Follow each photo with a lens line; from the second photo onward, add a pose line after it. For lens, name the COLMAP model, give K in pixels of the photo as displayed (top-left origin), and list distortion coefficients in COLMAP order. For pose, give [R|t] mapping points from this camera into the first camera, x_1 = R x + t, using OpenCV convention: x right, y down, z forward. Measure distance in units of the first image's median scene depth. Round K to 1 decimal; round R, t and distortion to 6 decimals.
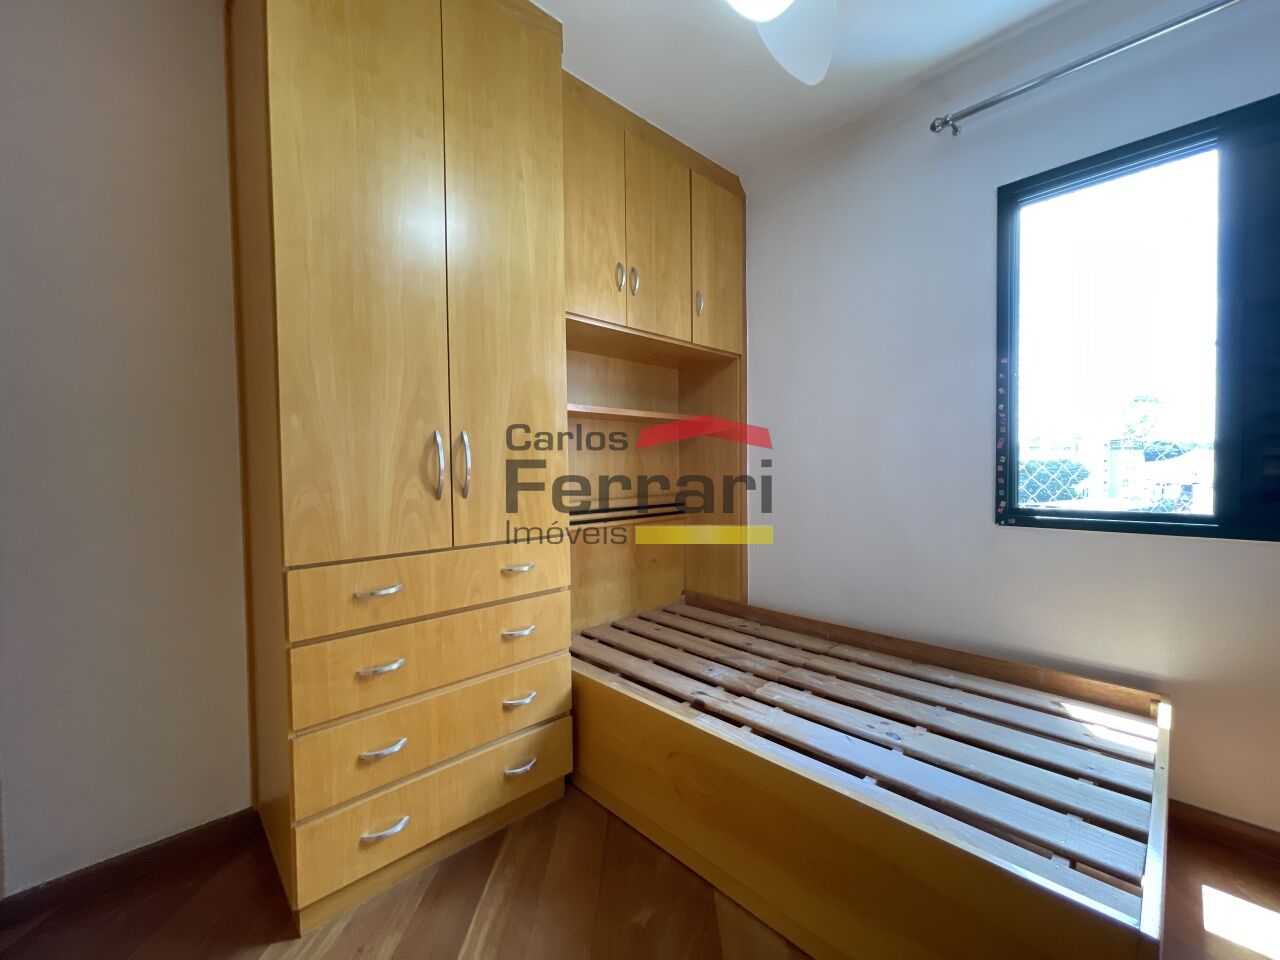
lens RADIAL K [[520.0, 0, 640.0], [0, 520.0, 482.3], [0, 0, 1]] dist [-0.002886, -0.000309]
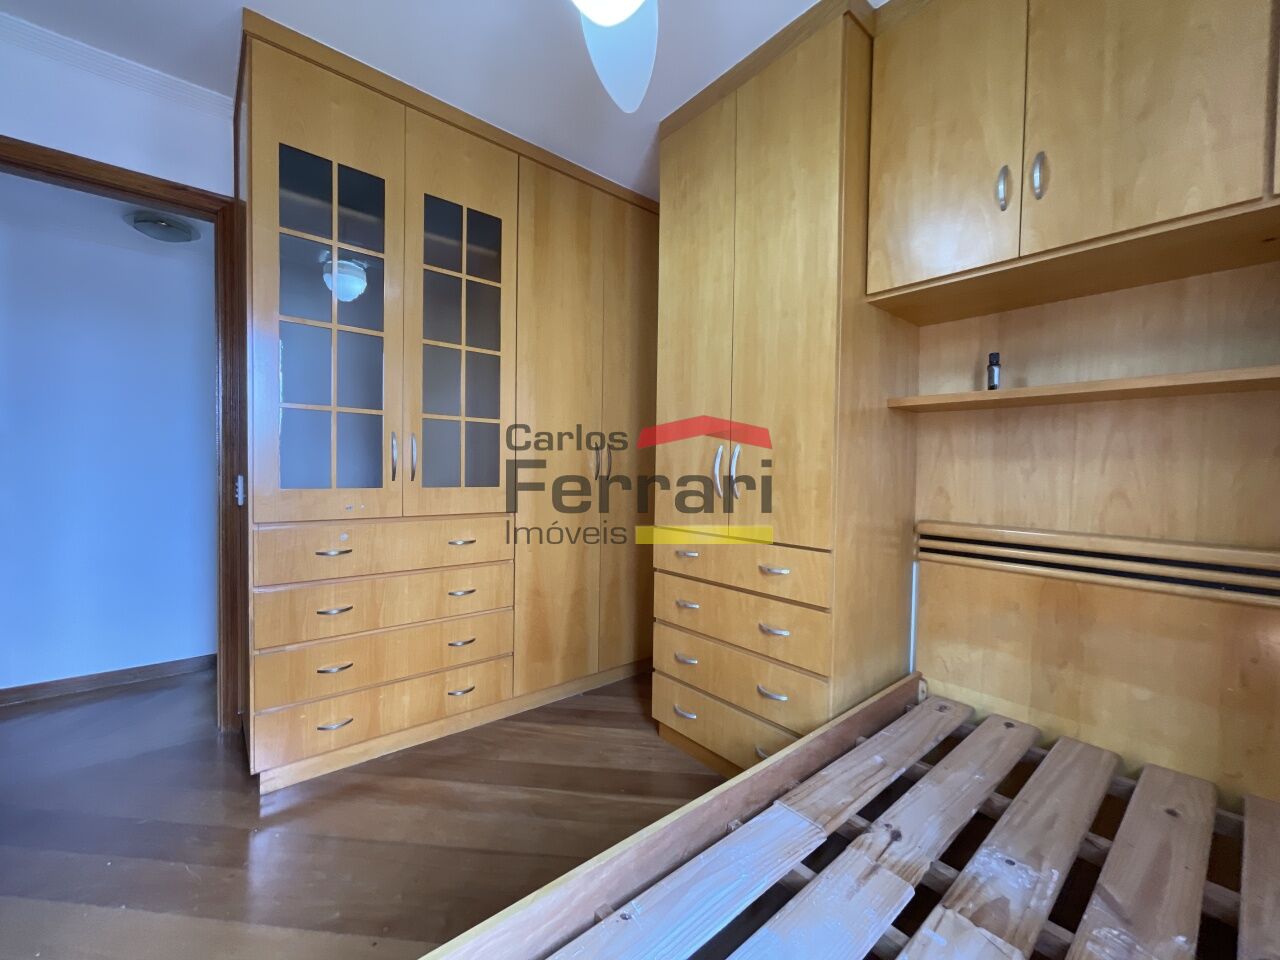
lens RADIAL K [[520.0, 0, 639.8], [0, 520.0, 479.3], [0, 0, 1]] dist [-0.002886, -0.000309]
pose [[-0.059097, 0.033891, -0.997677, 0.839832], [-0.041340, 0.998483, 0.036367, -0.047783], [0.997396, 0.043393, -0.057606, 0.776852]]
